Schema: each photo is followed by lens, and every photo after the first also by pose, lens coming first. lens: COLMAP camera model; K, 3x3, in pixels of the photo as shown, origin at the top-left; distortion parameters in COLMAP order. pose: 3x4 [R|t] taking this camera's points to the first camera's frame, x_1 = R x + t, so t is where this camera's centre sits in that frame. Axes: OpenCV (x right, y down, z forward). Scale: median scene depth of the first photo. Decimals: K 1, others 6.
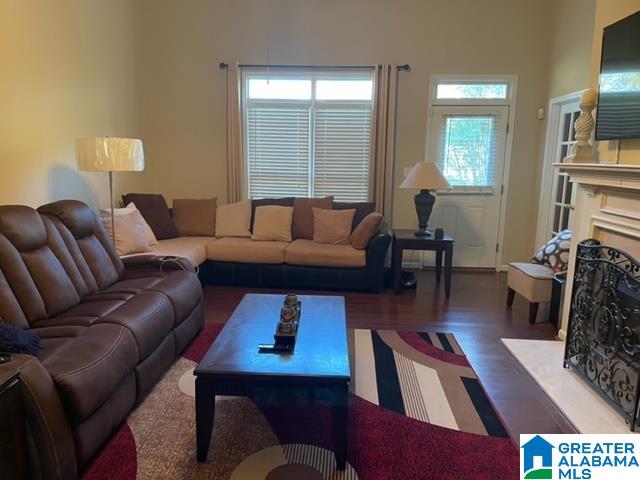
lens RADIAL K [[488.7, 0, 319.5], [0, 488.7, 239.8], [0, 0, 1]] dist [0.064753, -0.000820]
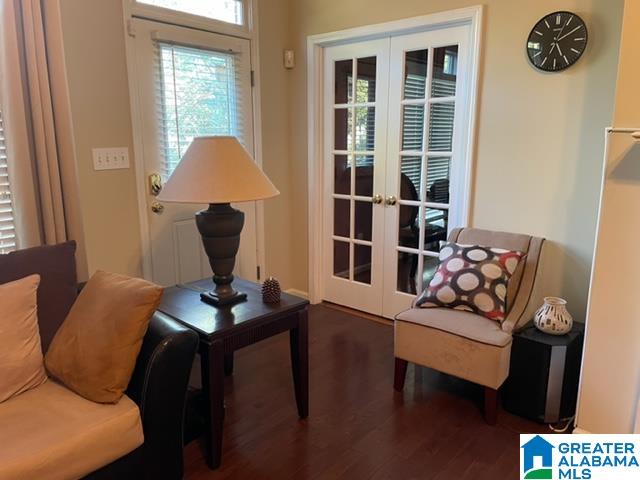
lens RADIAL K [[488.7, 0, 319.6], [0, 488.7, 241.5], [0, 0, 1]] dist [0.064753, -0.000820]
pose [[0.610955, -0.183082, 0.770204, -0.068066], [0.141341, 0.982486, 0.121426, -0.099373], [-0.778946, 0.034676, 0.626132, 0.609332]]
